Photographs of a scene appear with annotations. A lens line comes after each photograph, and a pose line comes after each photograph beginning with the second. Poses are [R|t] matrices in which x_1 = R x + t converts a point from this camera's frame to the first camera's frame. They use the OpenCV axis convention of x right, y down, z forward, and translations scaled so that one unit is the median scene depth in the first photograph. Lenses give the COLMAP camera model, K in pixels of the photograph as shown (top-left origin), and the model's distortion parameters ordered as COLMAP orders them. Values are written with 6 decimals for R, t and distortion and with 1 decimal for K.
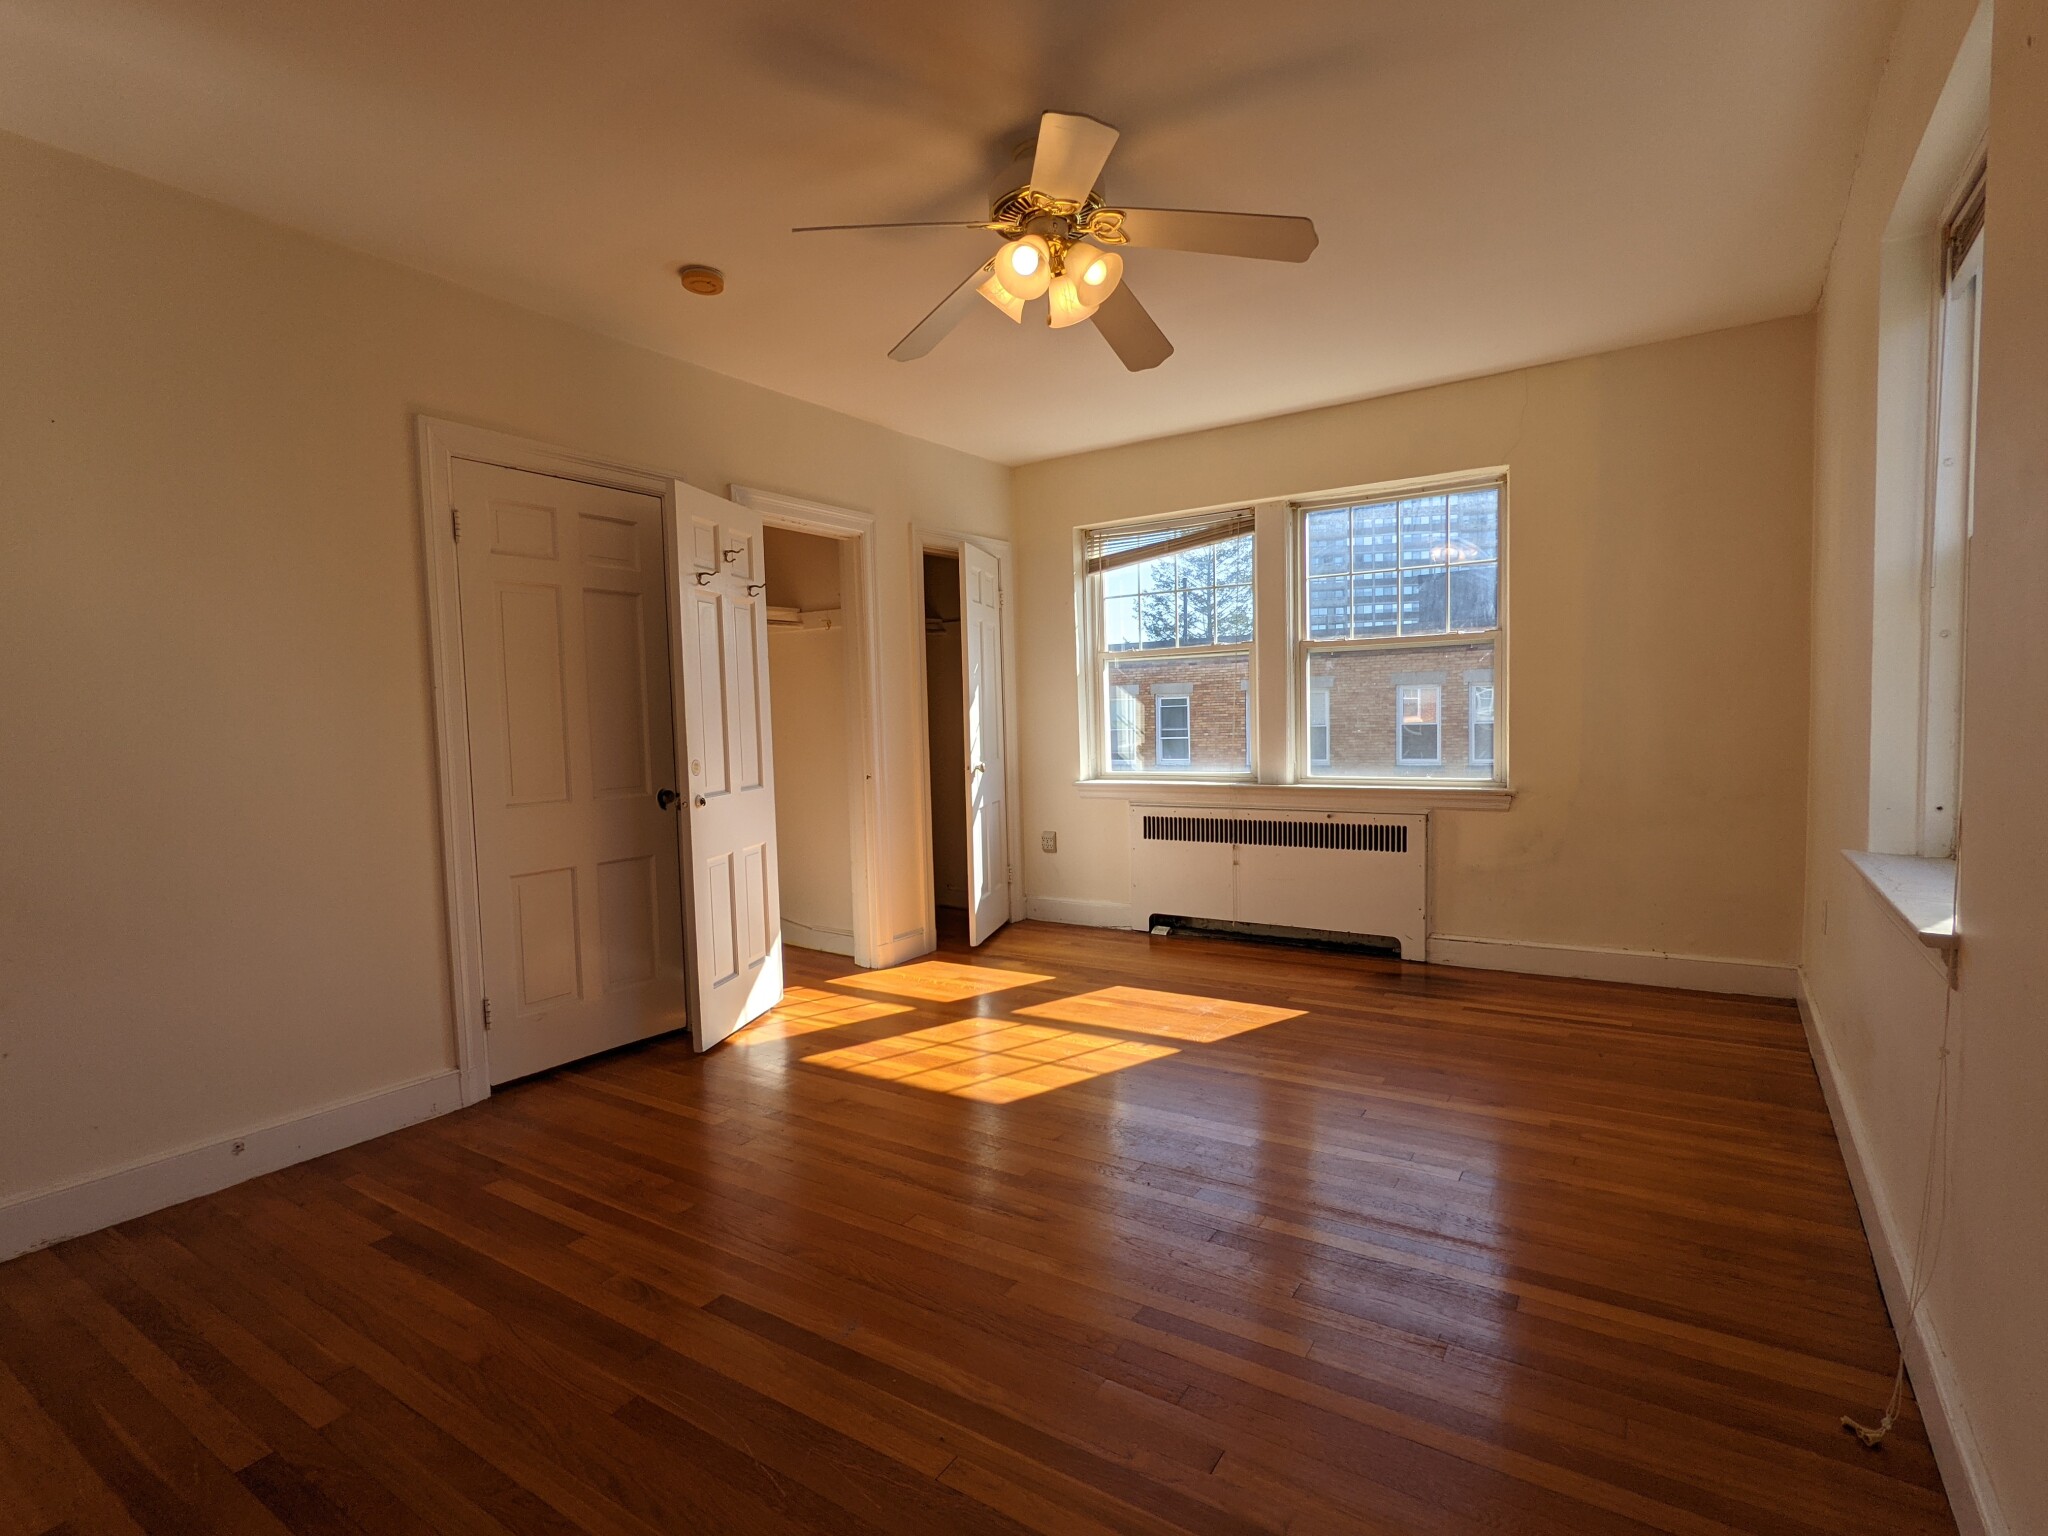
lens RADIAL K [[983.3, 0, 1036.7], [0, 983.3, 769.1], [0, 0, 1]] dist [-0.003191, 0.002950]
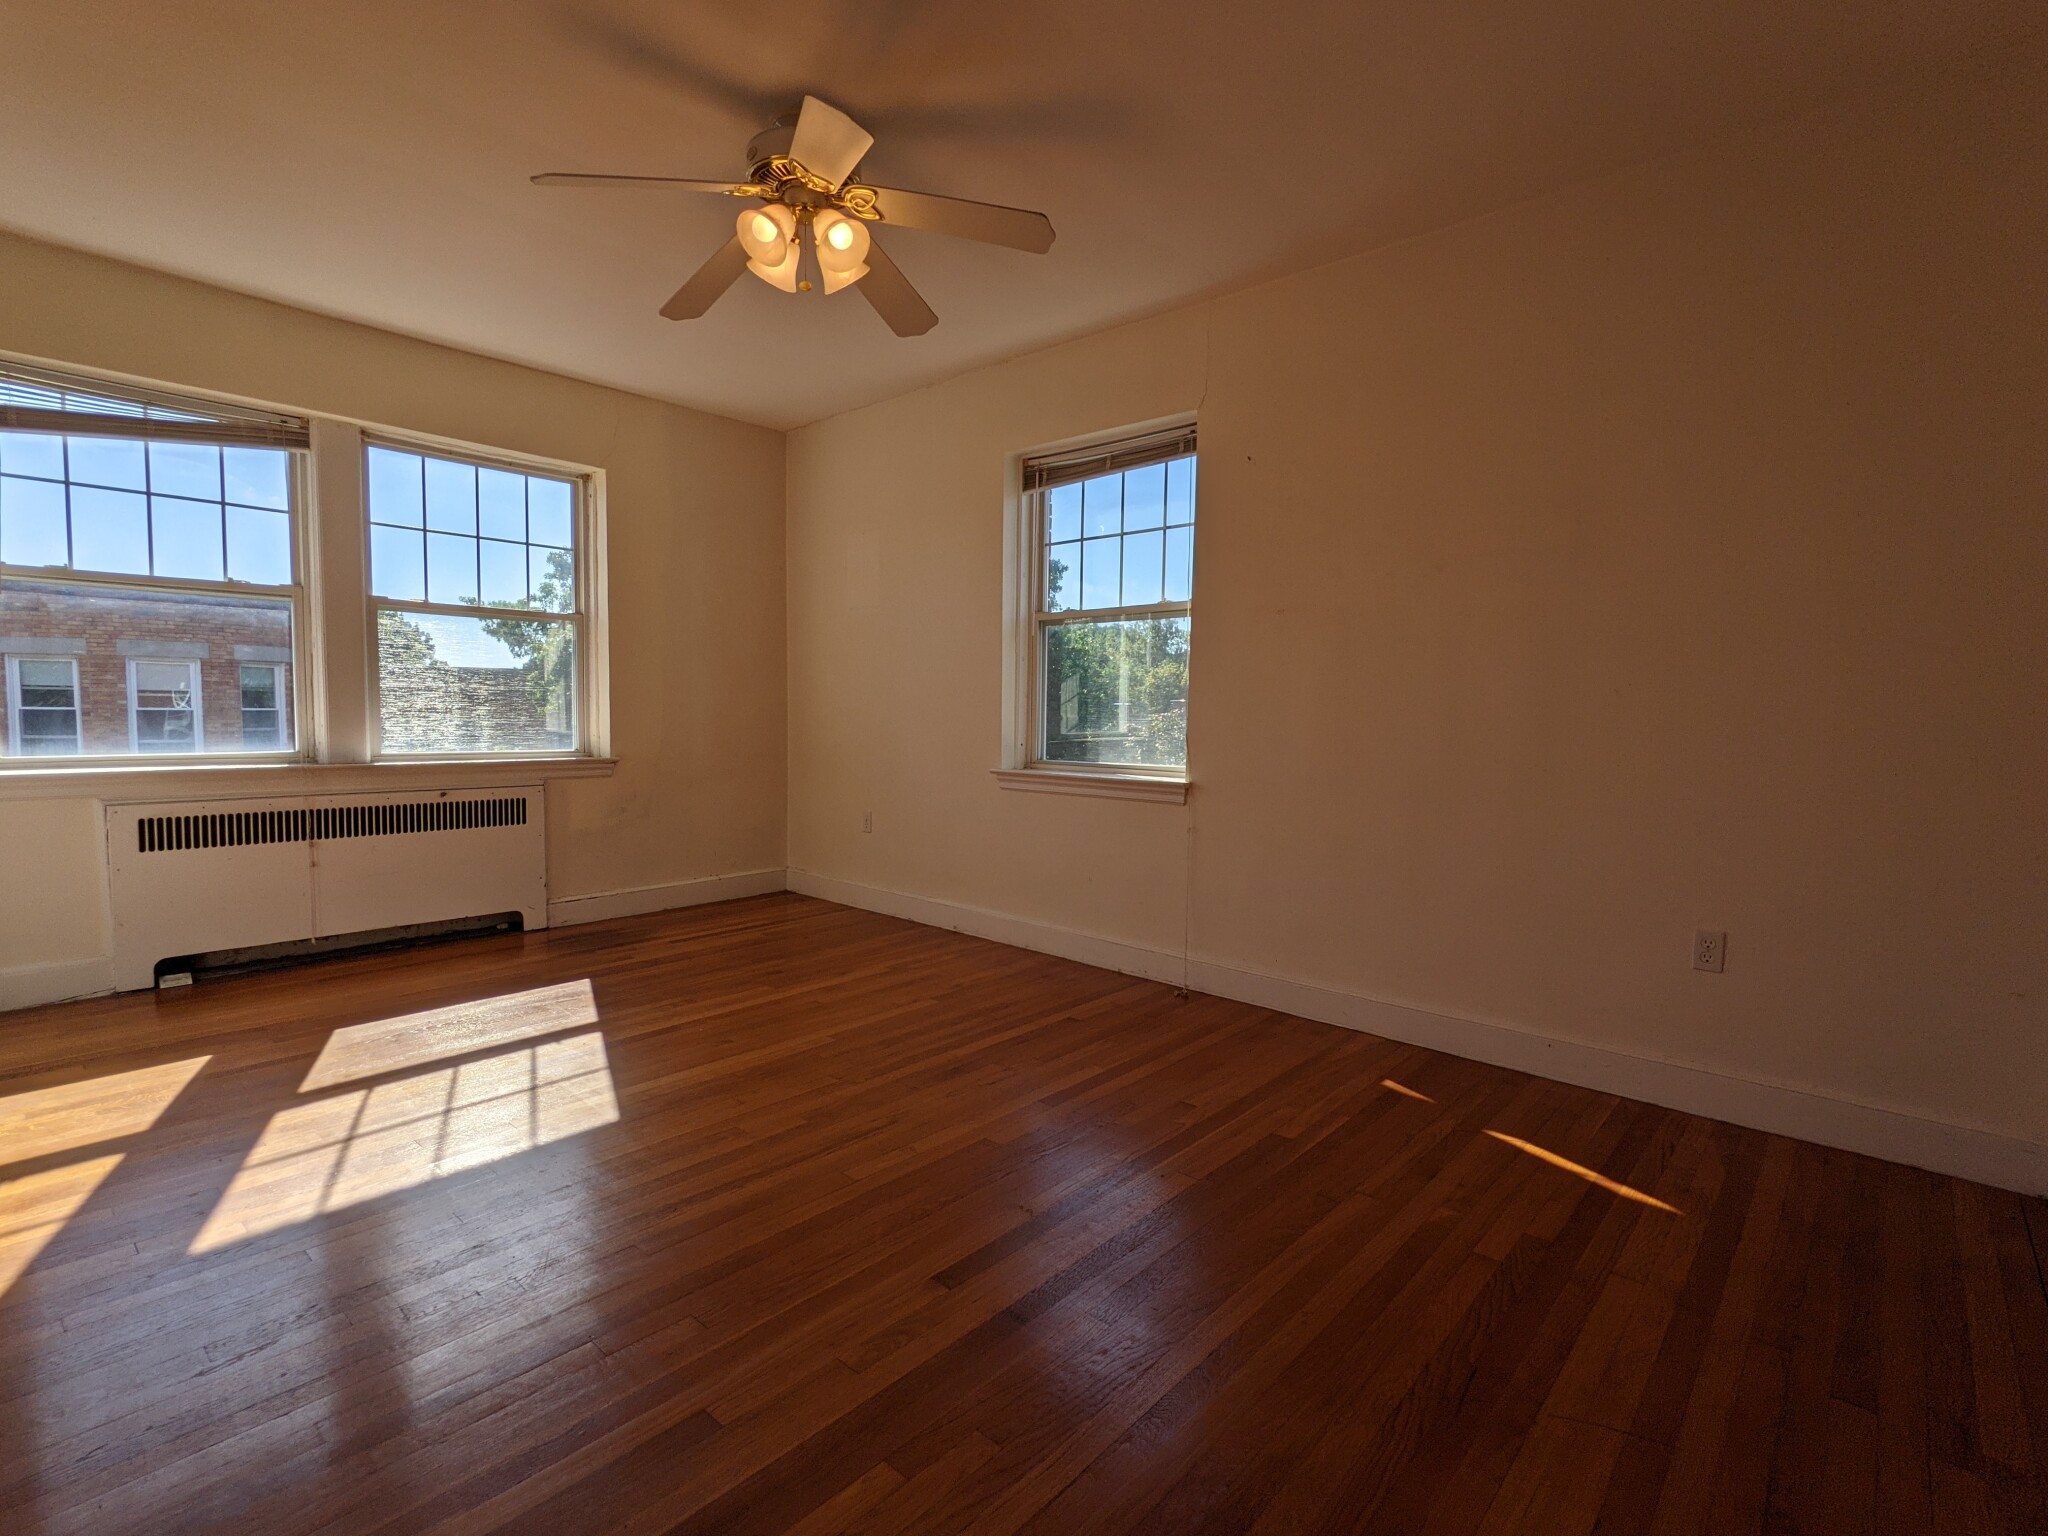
lens RADIAL K [[983.3, 0, 1039.8], [0, 983.3, 765.5], [0, 0, 1]] dist [-0.003191, 0.002950]
pose [[0.147351, -0.032510, 0.988550, -0.542358], [0.030923, 0.999123, 0.028249, 0.013070], [-0.988601, 0.026406, 0.148227, 0.332012]]
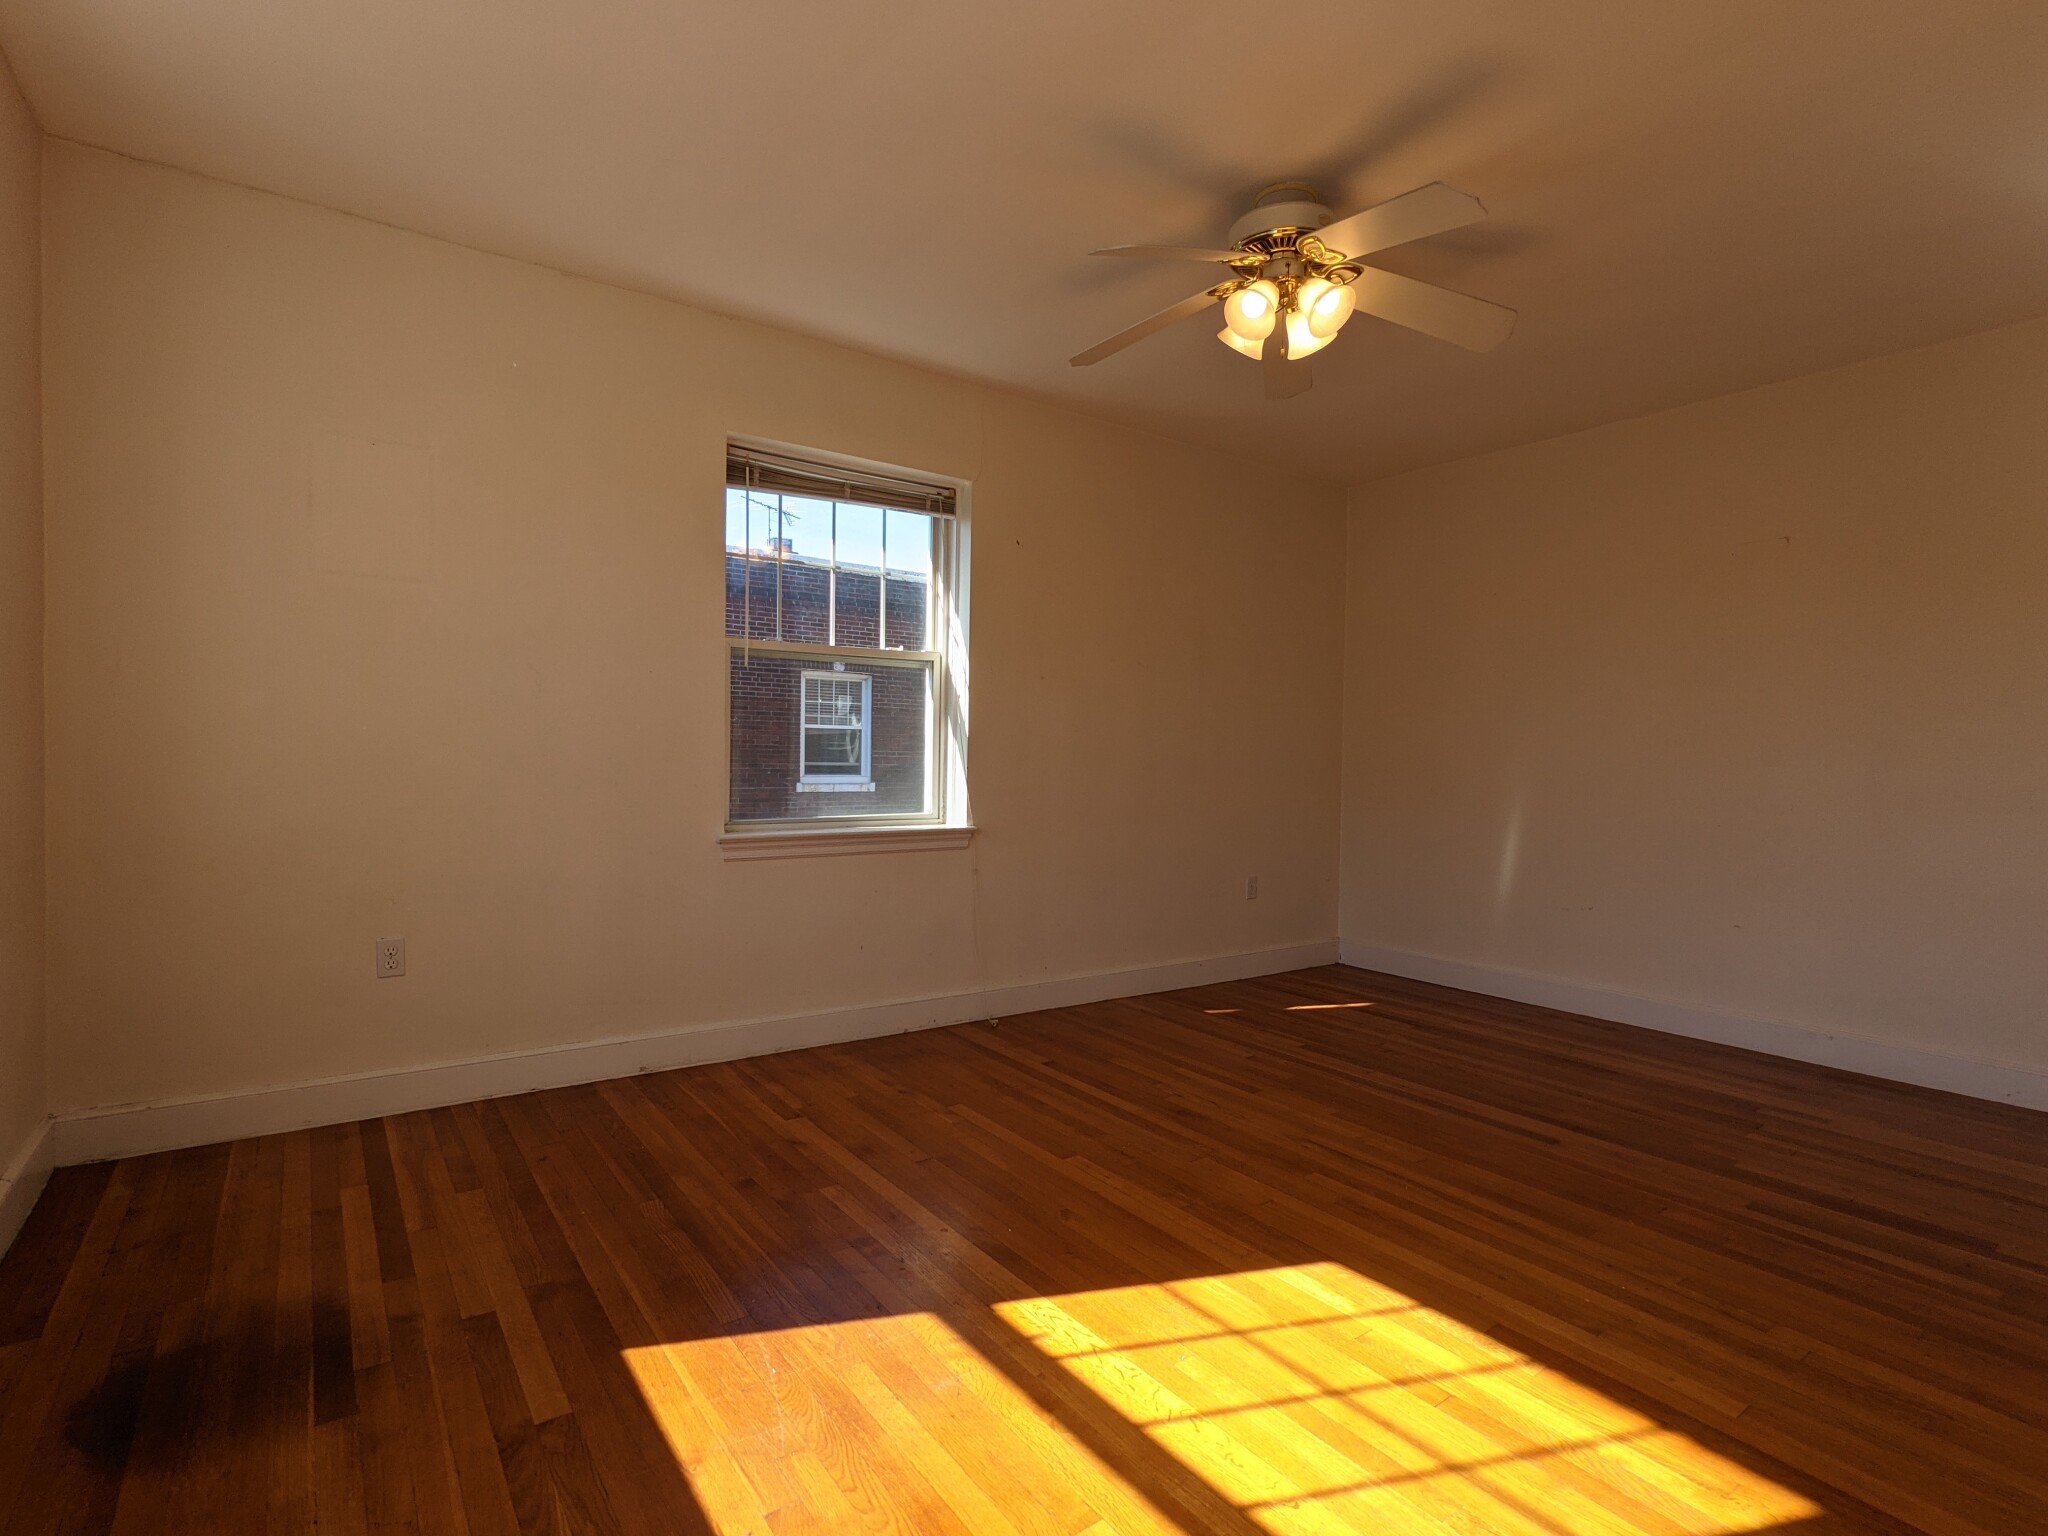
lens RADIAL K [[983.3, 0, 1028.0], [0, 983.3, 760.4], [0, 0, 1]] dist [-0.003191, 0.002950]
pose [[-0.929366, 0.010607, 0.369007, -0.066292], [0.027511, 0.998798, 0.040577, -0.040050], [-0.368133, 0.047862, -0.928540, 1.144799]]
